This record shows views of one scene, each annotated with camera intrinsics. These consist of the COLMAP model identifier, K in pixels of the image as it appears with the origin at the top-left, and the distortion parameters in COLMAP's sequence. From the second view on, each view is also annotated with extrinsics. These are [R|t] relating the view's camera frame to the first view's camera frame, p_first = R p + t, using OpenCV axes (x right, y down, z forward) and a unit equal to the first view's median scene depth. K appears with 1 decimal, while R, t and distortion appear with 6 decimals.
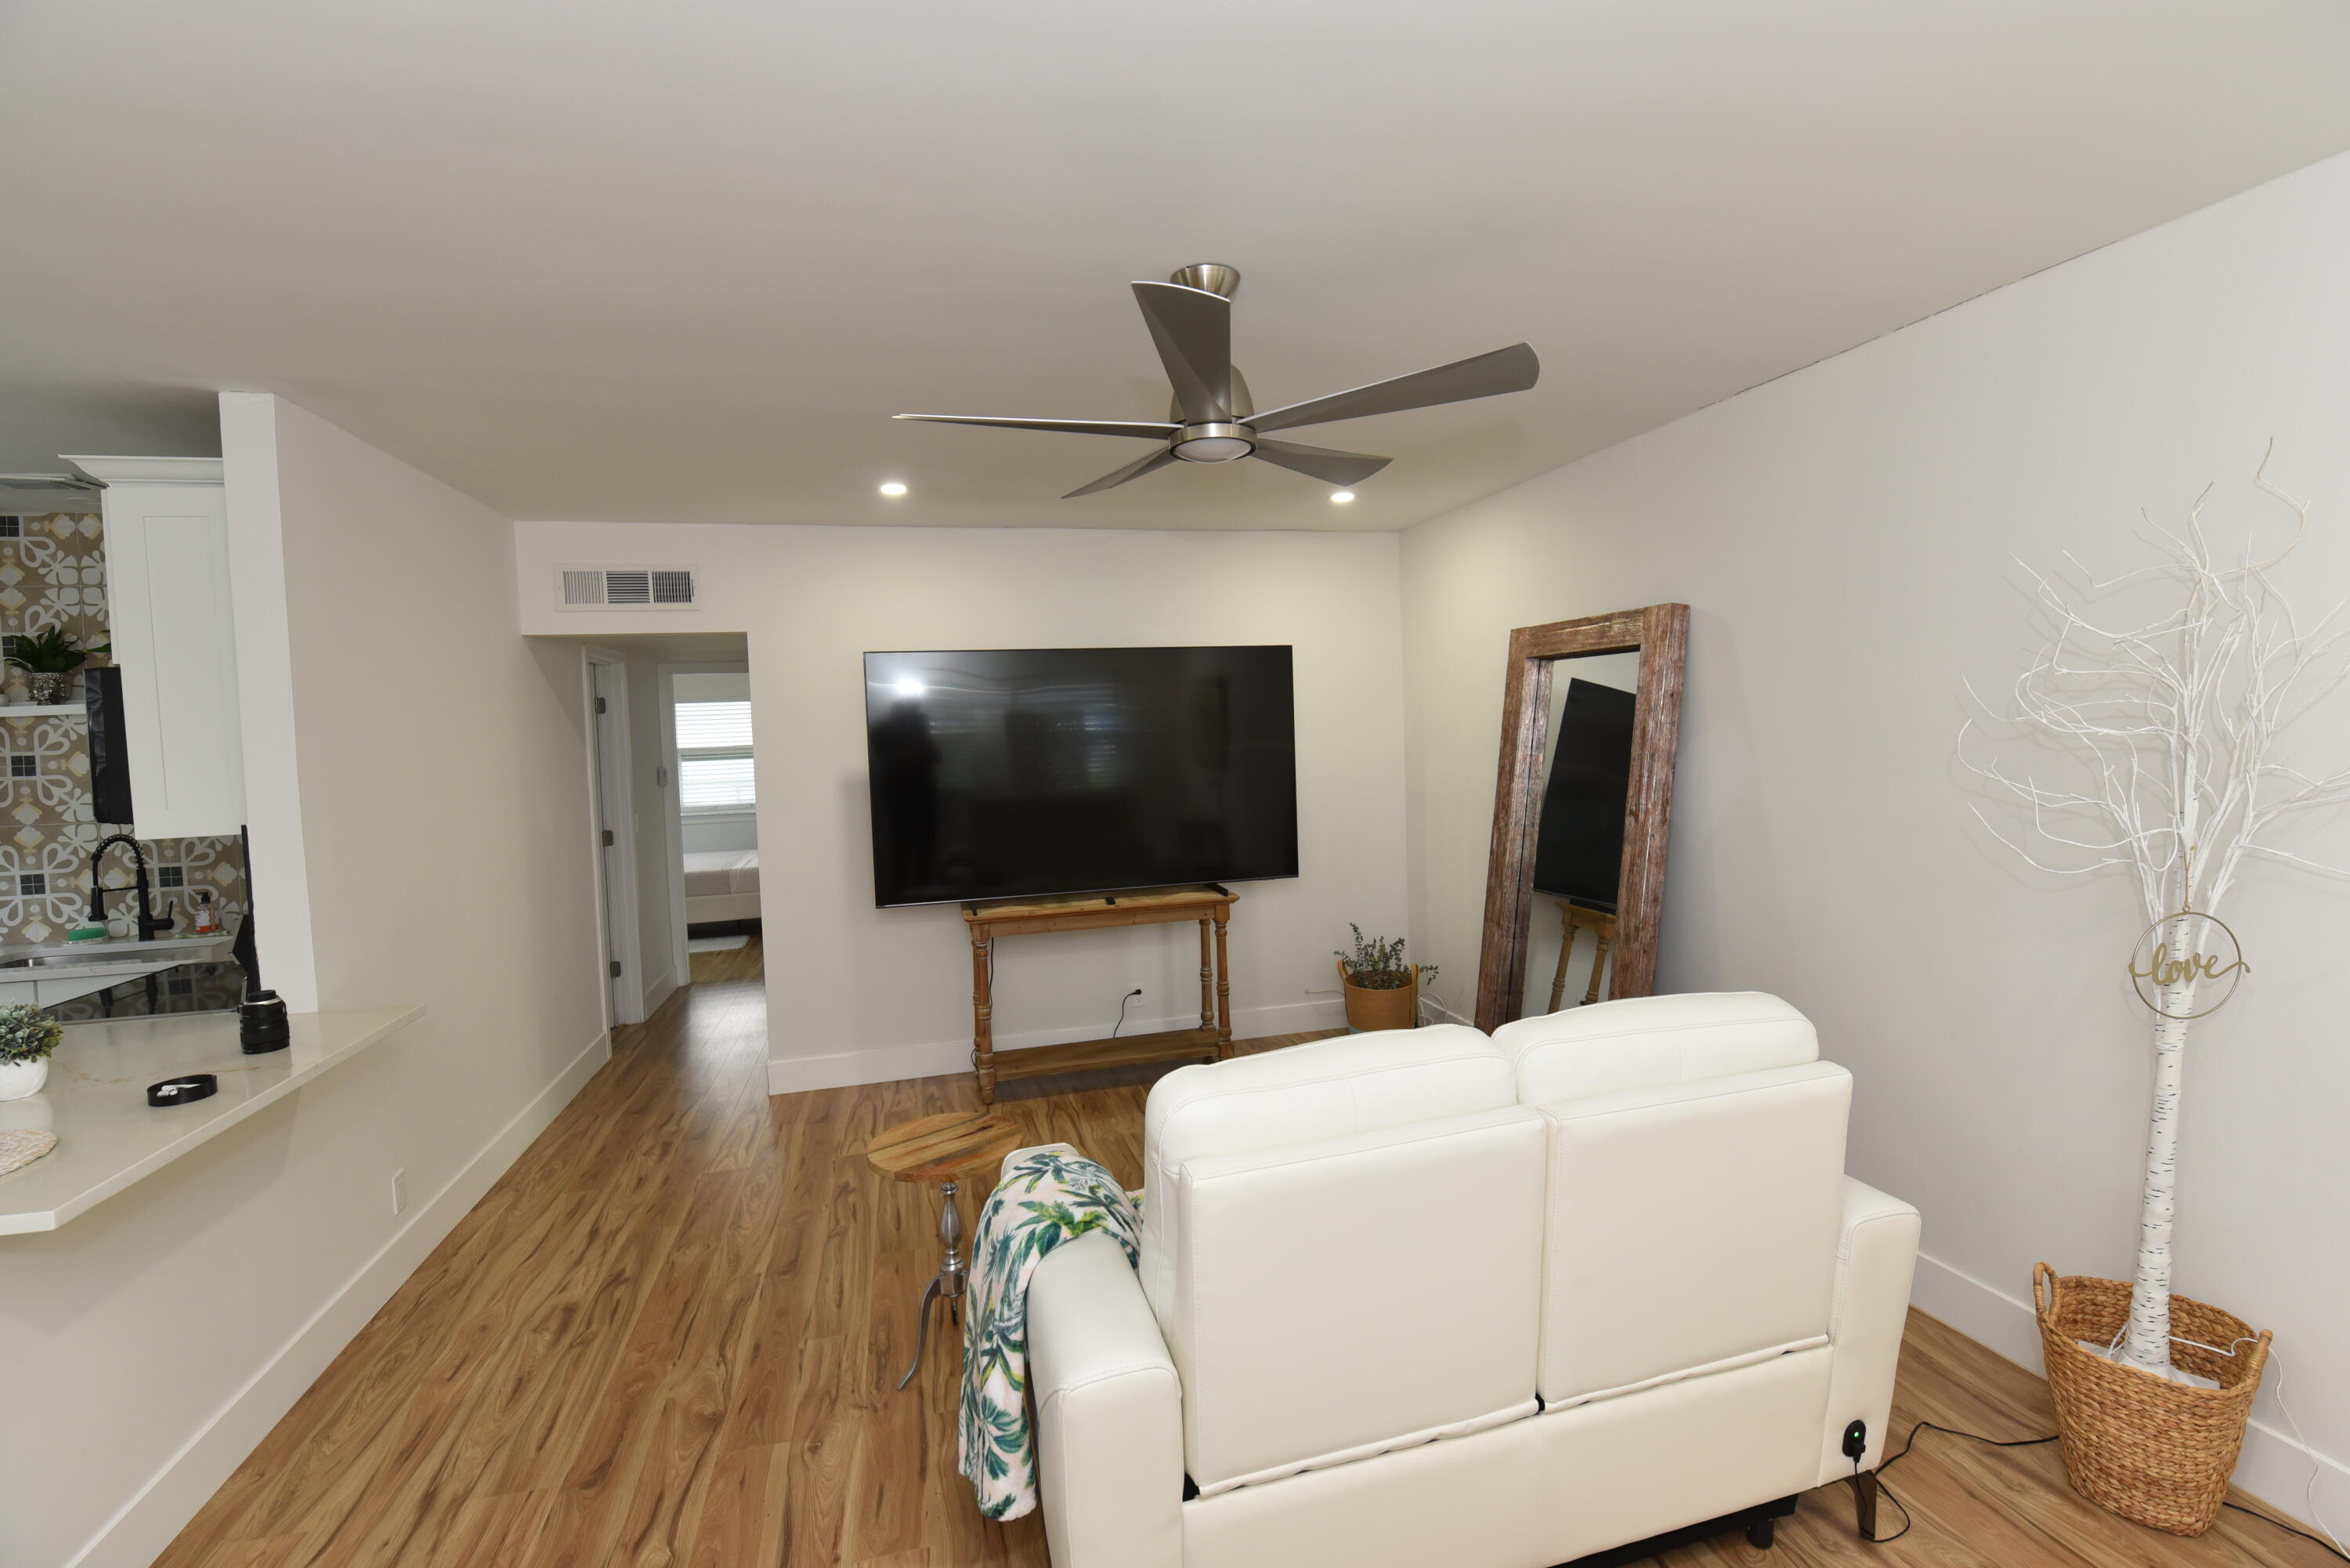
lens RADIAL K [[1013.5, 0, 1167.4], [0, 1013.5, 735.3], [0, 0, 1]] dist [-0.009135, -0.006743]
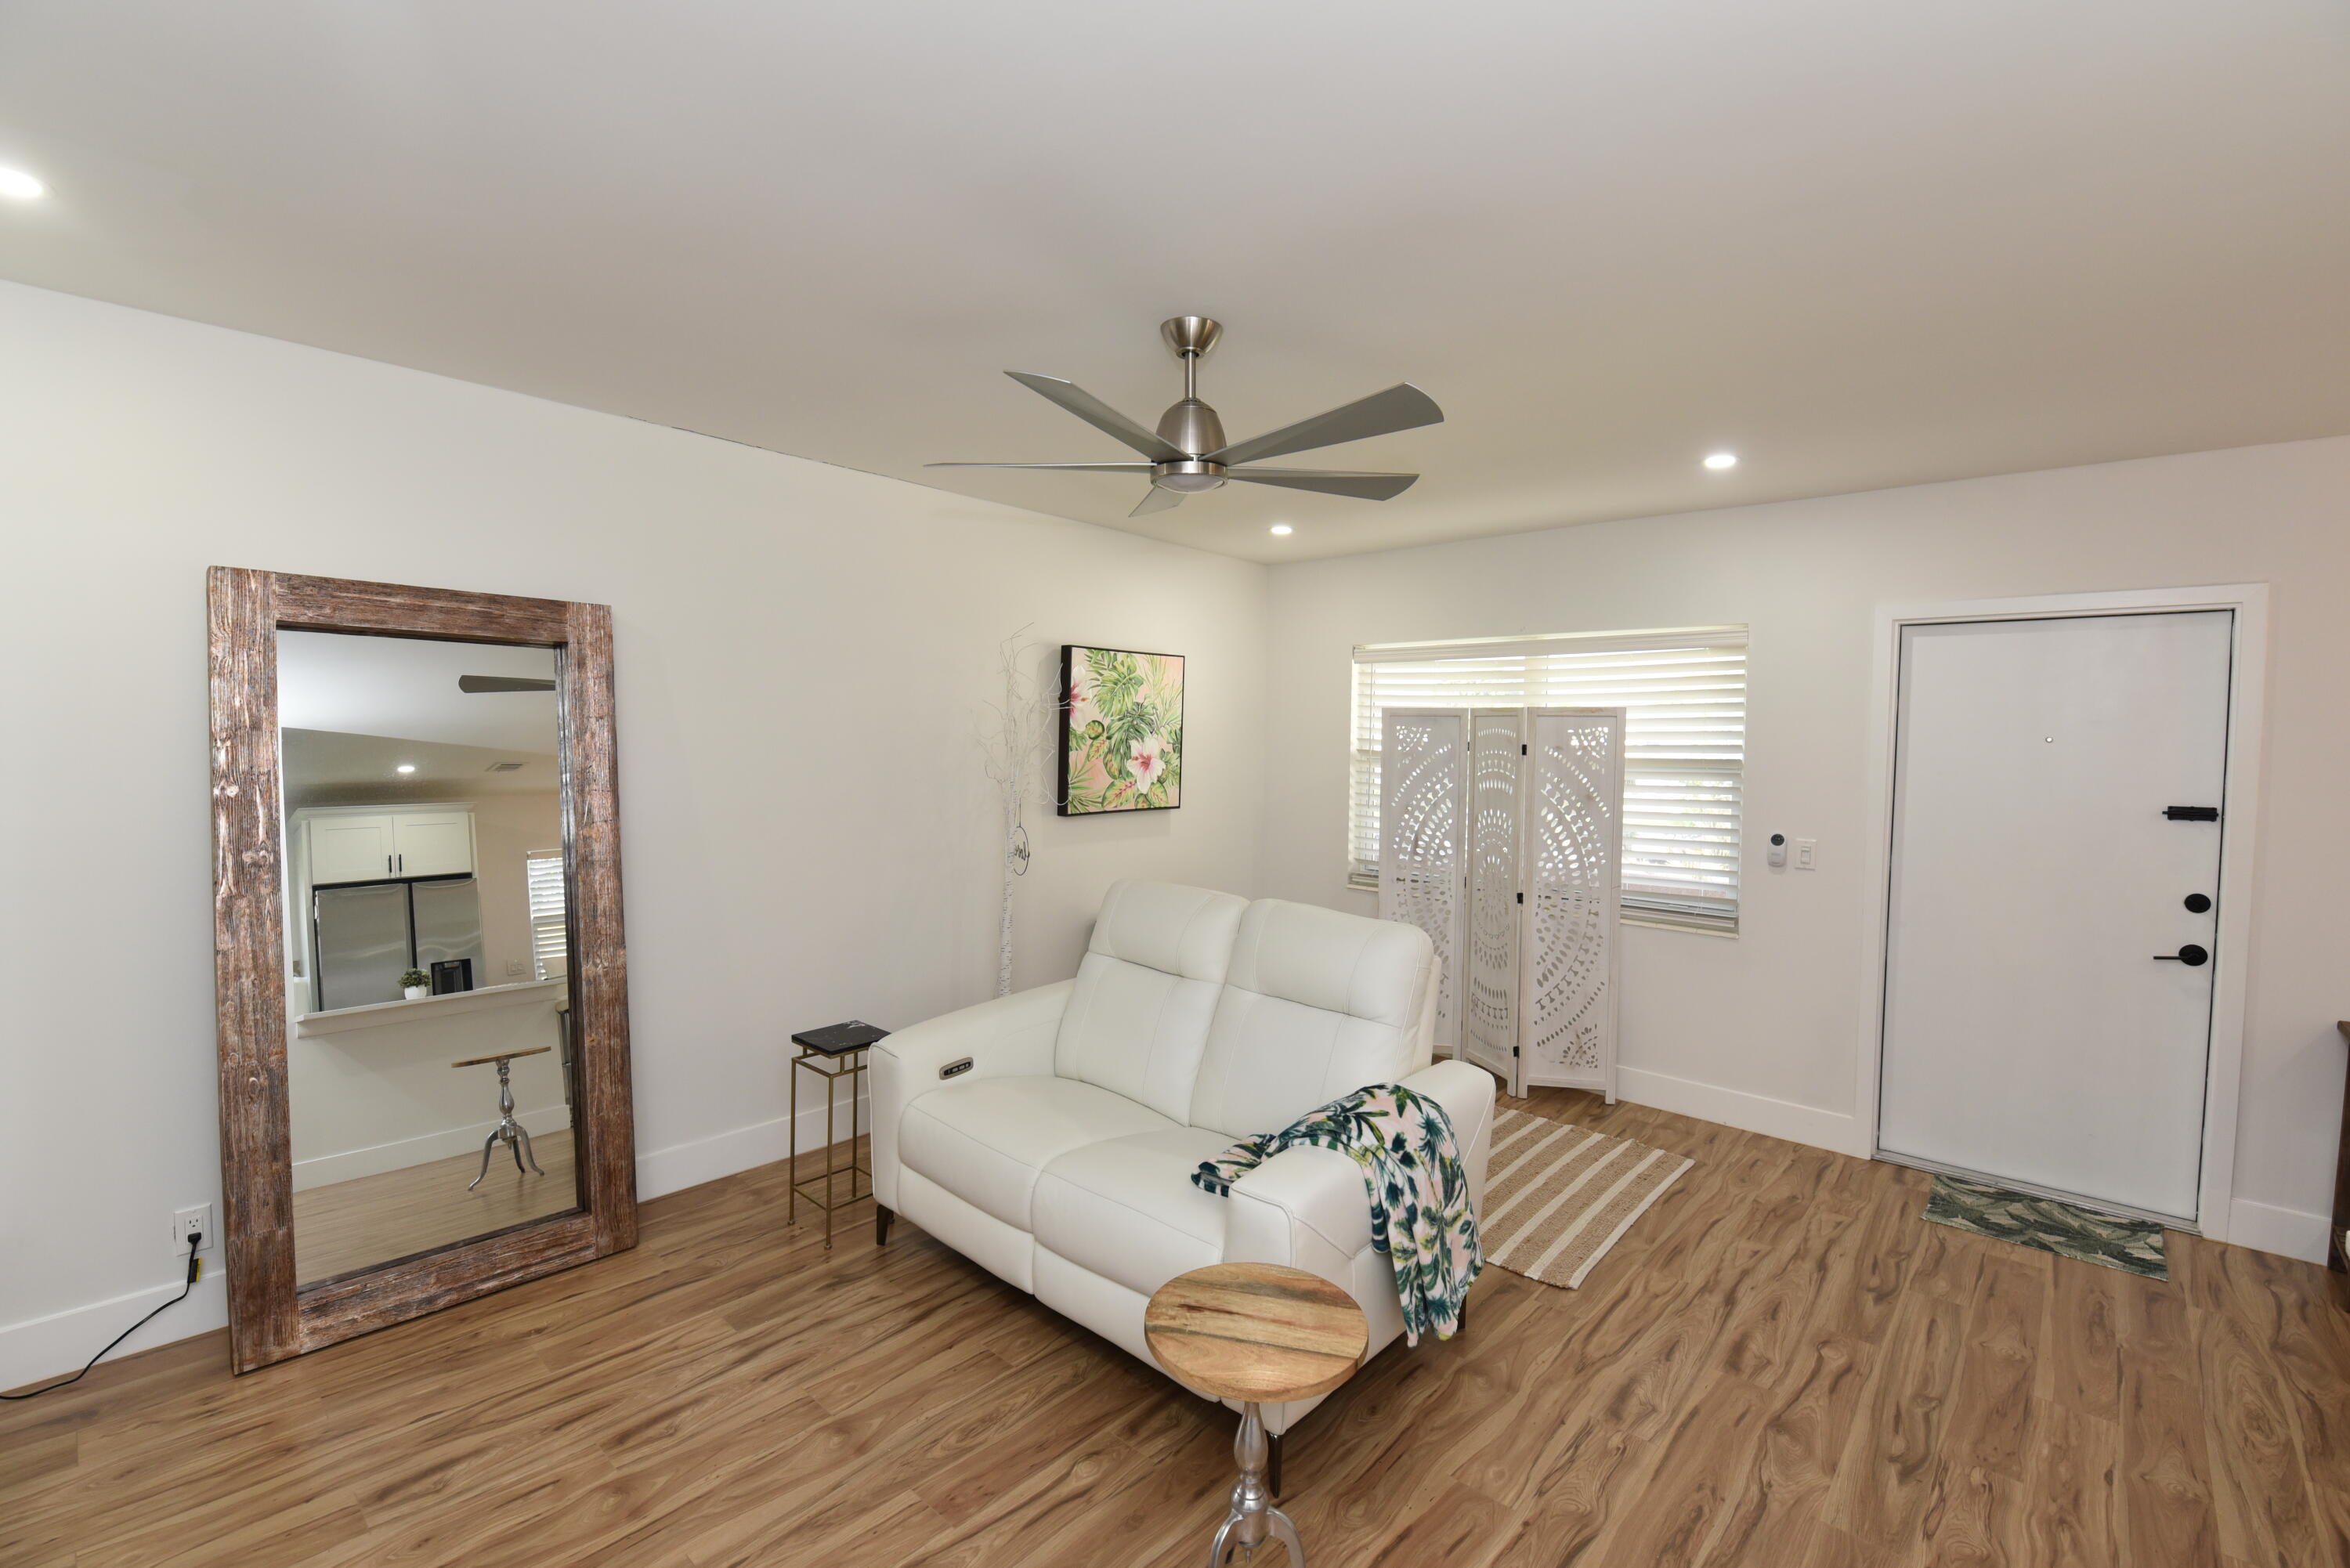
lens RADIAL K [[1013.5, 0, 1170.5], [0, 1013.5, 763.8], [0, 0, 1]] dist [-0.009135, -0.006743]
pose [[-0.547751, -0.000639, 0.836641, -0.677450], [0.002813, 0.999993, 0.002606, 0.019529], [-0.836637, 0.003781, -0.547745, 1.271972]]
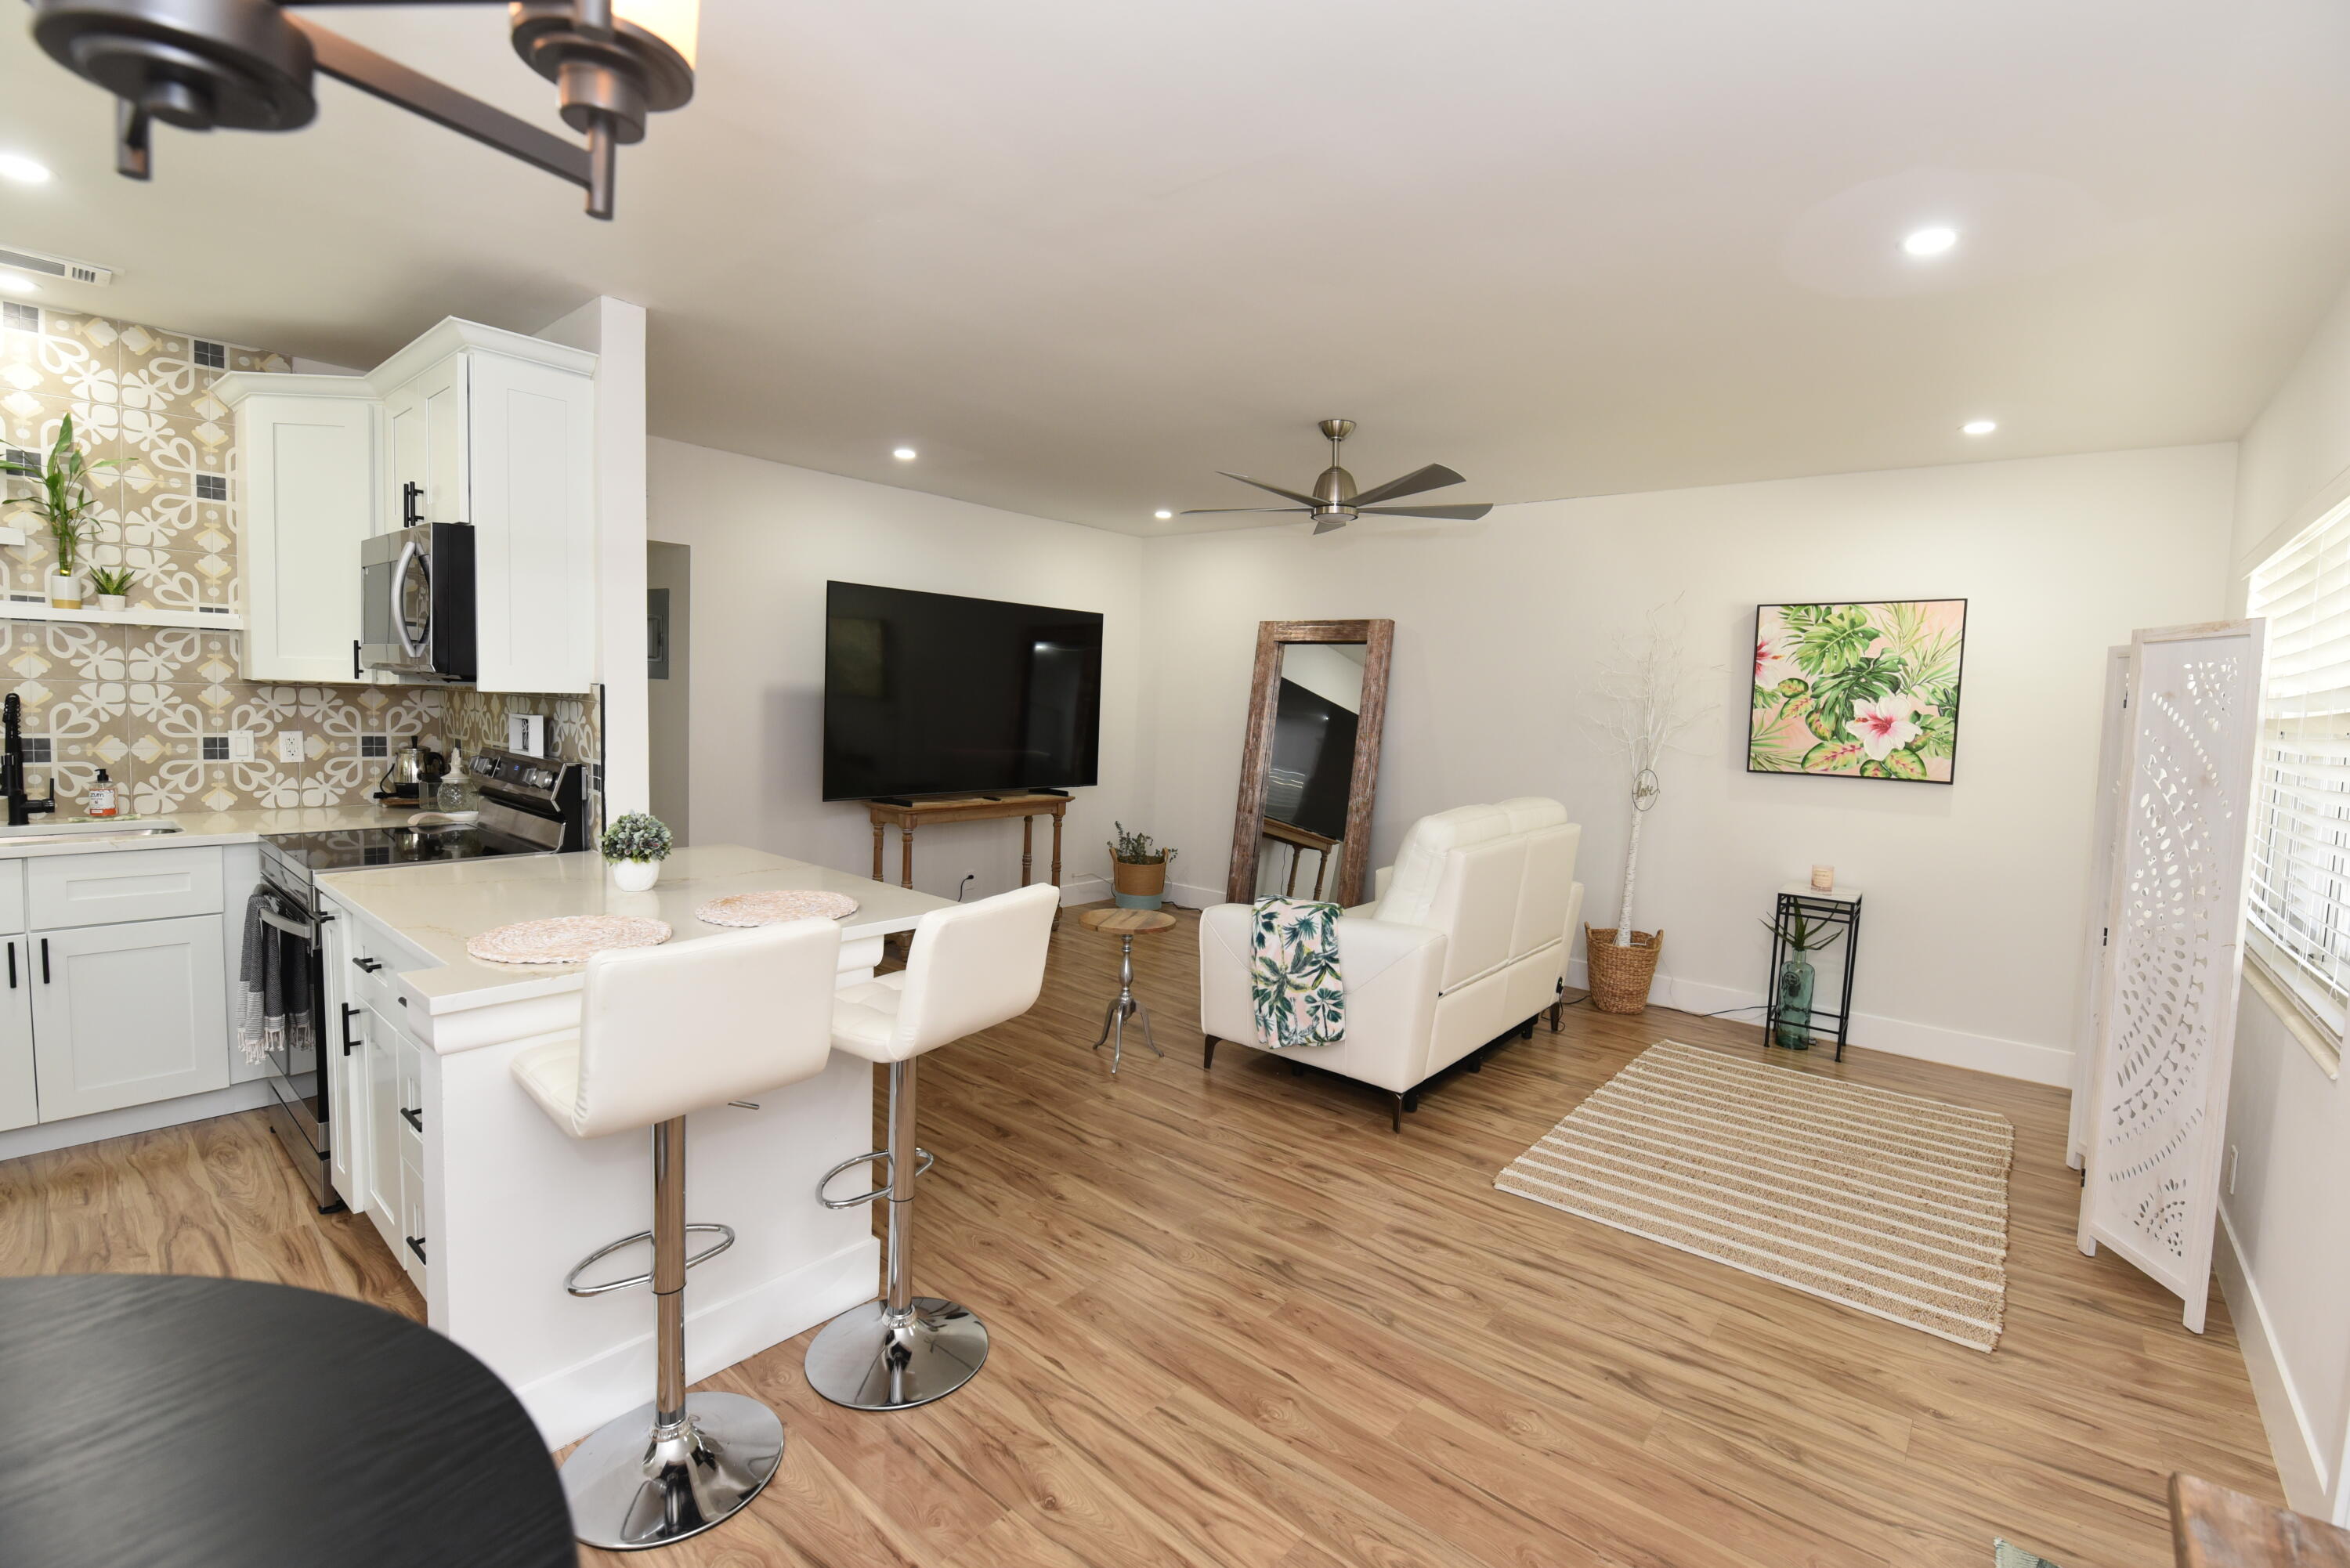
lens RADIAL K [[1013.5, 0, 1173.3], [0, 1013.5, 763.6], [0, 0, 1]] dist [-0.009135, -0.006743]
pose [[0.814463, 0.020761, 0.579844, -0.965631], [-0.057003, 0.997388, 0.044357, 0.073554], [-0.577408, -0.069180, 0.813519, -0.276524]]
